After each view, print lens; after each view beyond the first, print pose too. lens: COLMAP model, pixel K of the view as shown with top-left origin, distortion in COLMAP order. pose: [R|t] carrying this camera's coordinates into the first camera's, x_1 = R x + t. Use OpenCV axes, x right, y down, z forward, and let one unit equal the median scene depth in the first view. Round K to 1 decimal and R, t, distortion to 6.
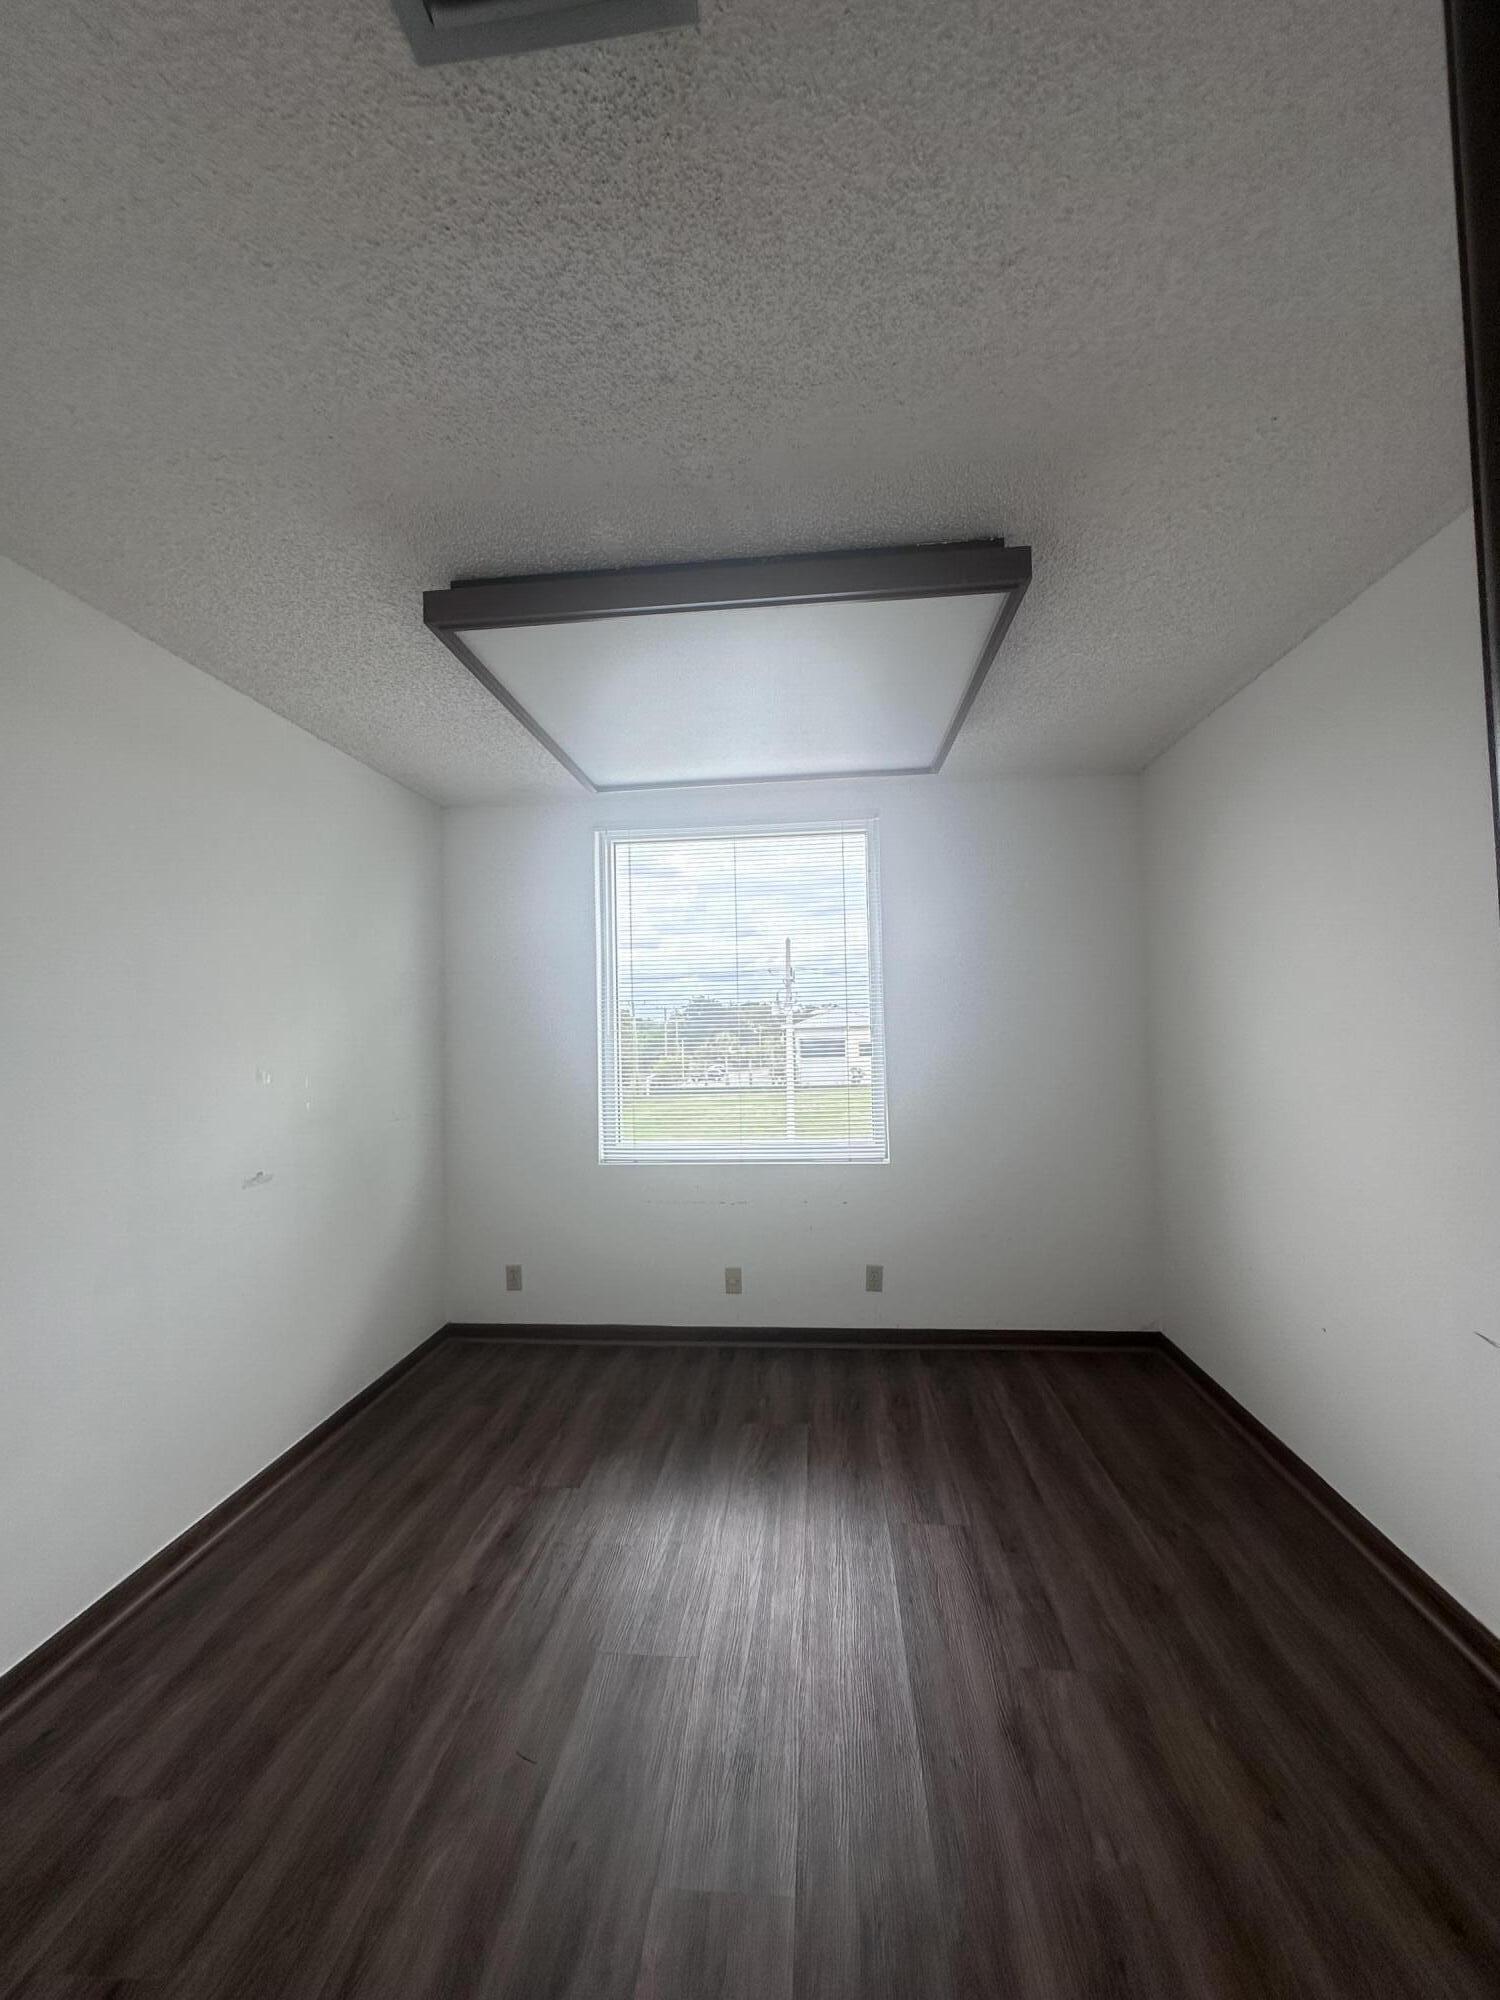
lens RADIAL K [[807.6, 0, 754.4], [0, 807.6, 998.9], [0, 0, 1]] dist [-0.001014, 0.000516]
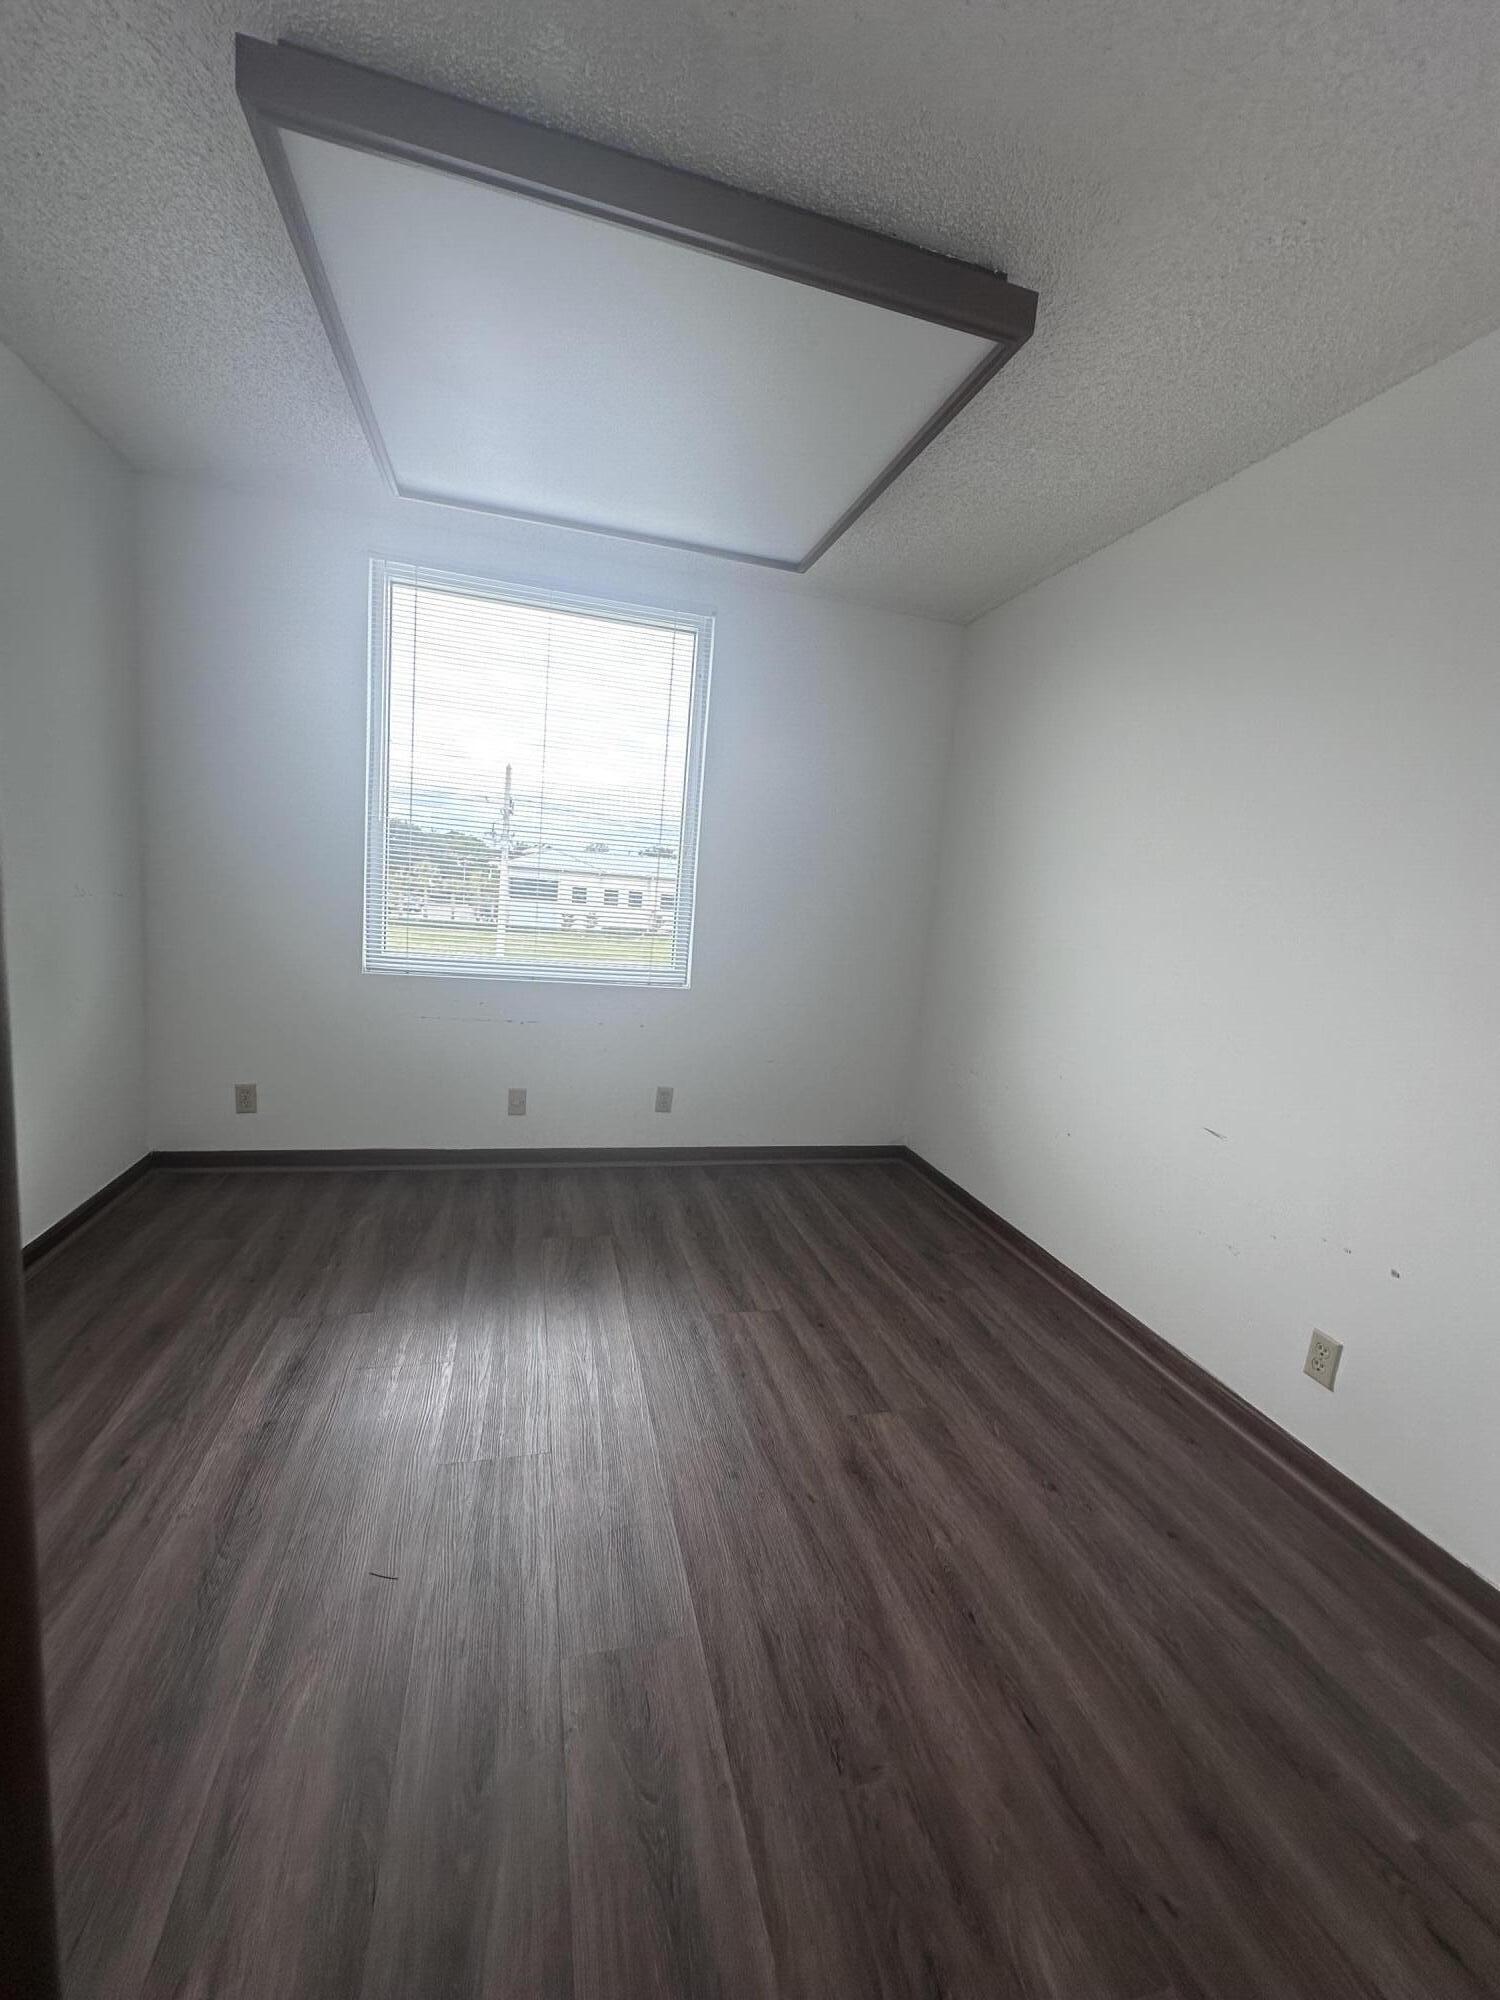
lens RADIAL K [[807.6, 0, 770.3], [0, 807.6, 996.2], [0, 0, 1]] dist [-0.001014, 0.000516]
pose [[0.930987, 0.047439, 0.361956, -0.138093], [-0.113146, 0.980191, 0.162555, 0.057805], [-0.347074, -0.192290, 0.917913, 0.079548]]
